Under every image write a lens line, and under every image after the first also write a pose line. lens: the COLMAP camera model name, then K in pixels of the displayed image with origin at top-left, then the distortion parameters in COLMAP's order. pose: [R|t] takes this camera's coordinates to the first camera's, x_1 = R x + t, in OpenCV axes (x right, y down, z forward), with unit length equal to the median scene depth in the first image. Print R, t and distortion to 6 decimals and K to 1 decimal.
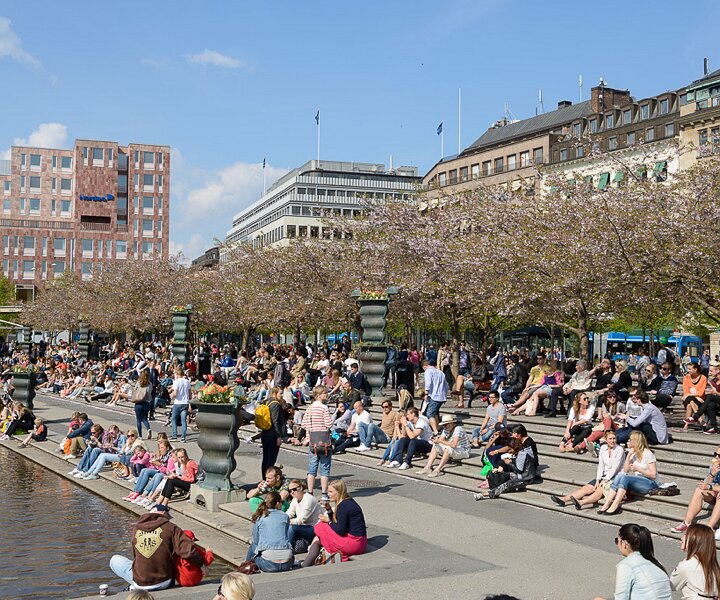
lens RADIAL K [[935.5, 0, 360.0], [0, 935.5, 300.0], [0, 0, 1]] dist [0.038327, 0.070129]
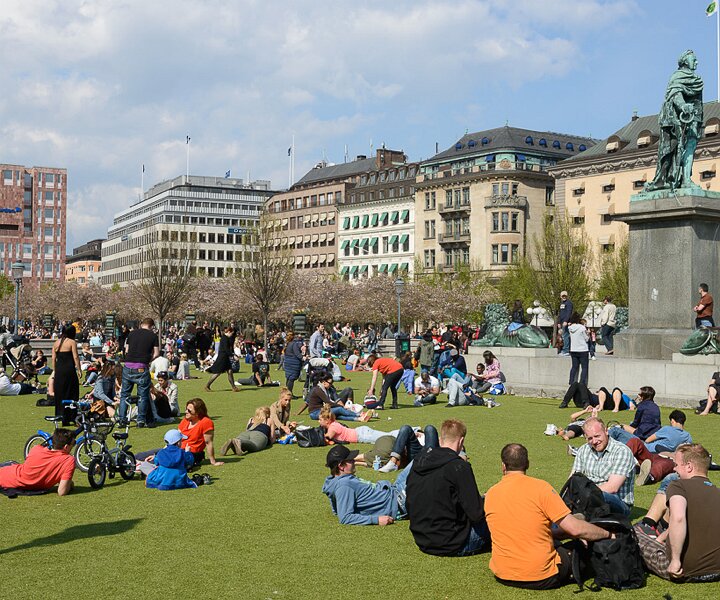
lens RADIAL K [[986.9, 0, 361.9], [0, 986.9, 300.9], [0, 0, 1]] dist [0.065180, 0.049395]
pose [[0.992636, 0.006457, 0.120966, 0.033247], [-0.009314, 0.999691, 0.023066, -0.022425], [-0.120780, -0.024023, 0.992389, -0.406889]]
